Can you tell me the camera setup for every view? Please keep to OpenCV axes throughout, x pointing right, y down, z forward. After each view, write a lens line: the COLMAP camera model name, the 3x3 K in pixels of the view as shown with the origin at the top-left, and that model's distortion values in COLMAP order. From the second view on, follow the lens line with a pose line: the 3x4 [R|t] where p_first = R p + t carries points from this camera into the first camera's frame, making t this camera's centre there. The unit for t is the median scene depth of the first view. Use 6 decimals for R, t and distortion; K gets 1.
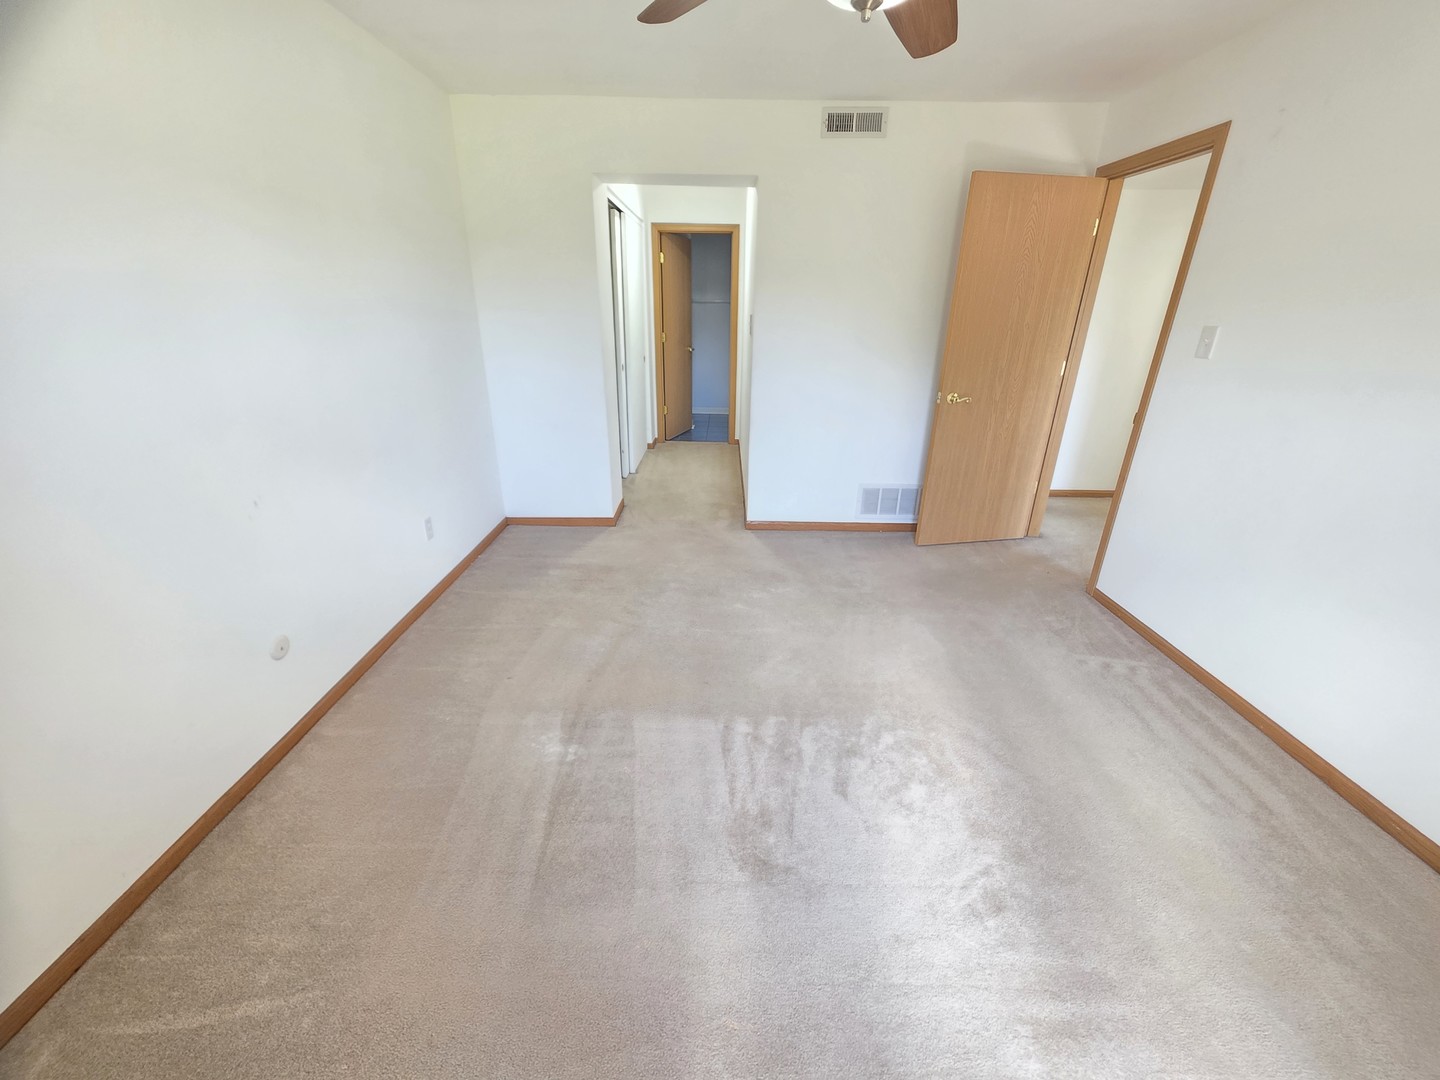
lens RADIAL K [[576.5, 0, 719.7], [0, 576.5, 540.3], [0, 0, 1]] dist [-0.001960, 0.000236]
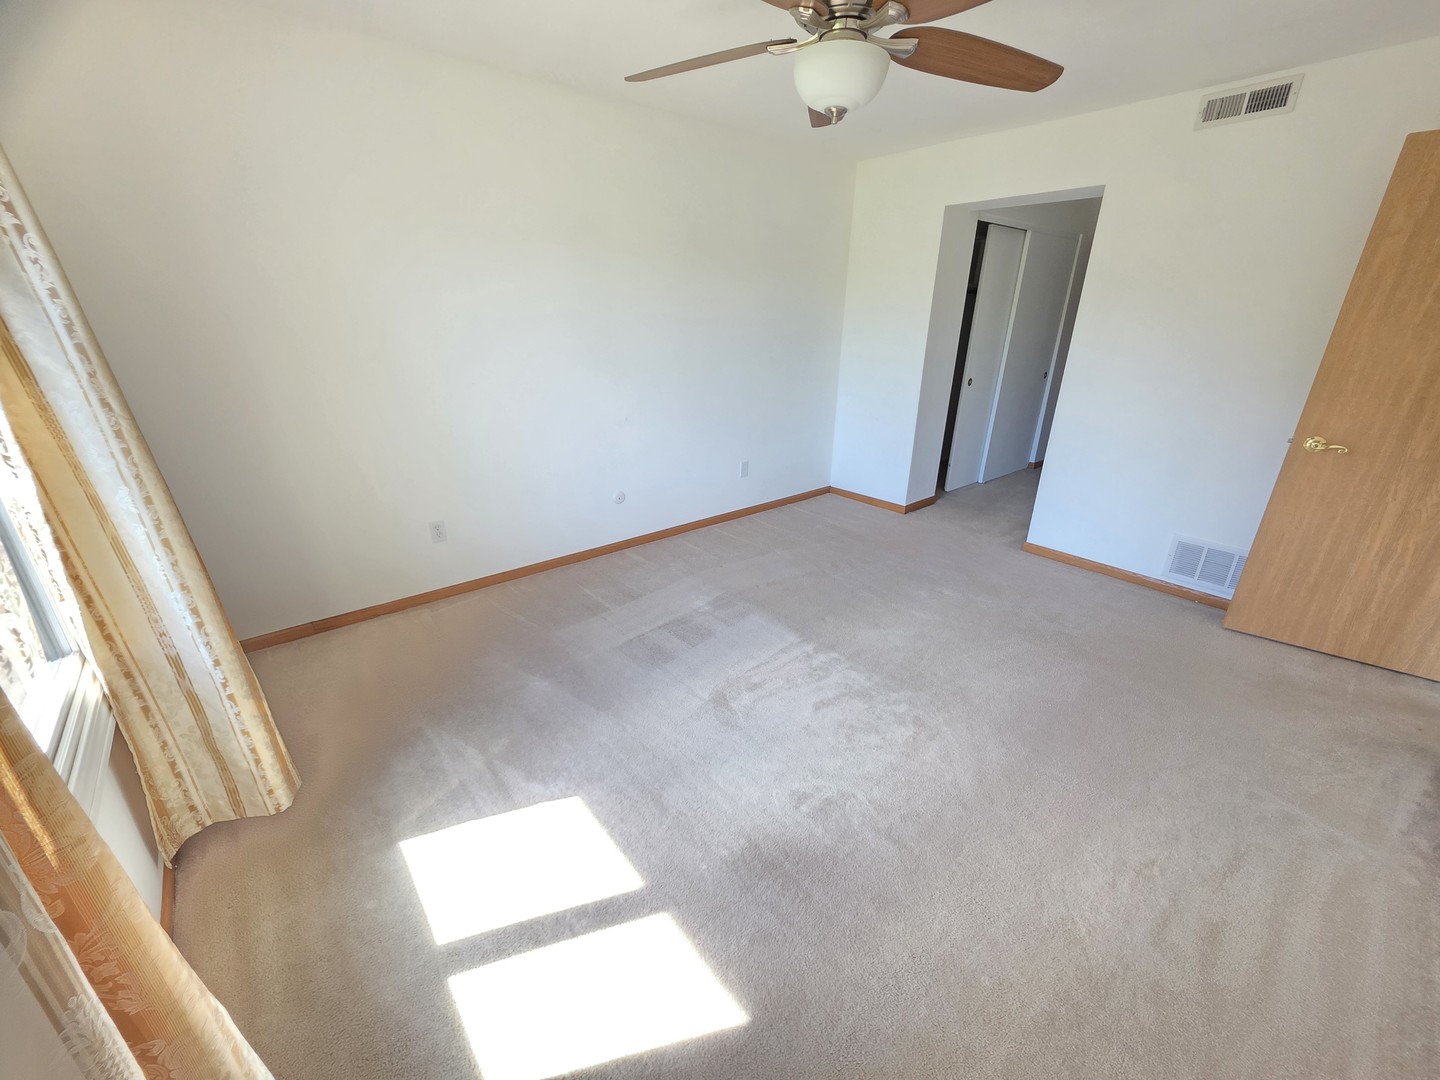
lens RADIAL K [[576.5, 0, 721.8], [0, 576.5, 544.7], [0, 0, 1]] dist [-0.001960, 0.000236]
pose [[0.650367, 0.279054, -0.706507, 0.462833], [-0.291765, 0.950504, 0.106847, 0.018261], [0.701354, 0.136644, 0.699594, -0.031785]]
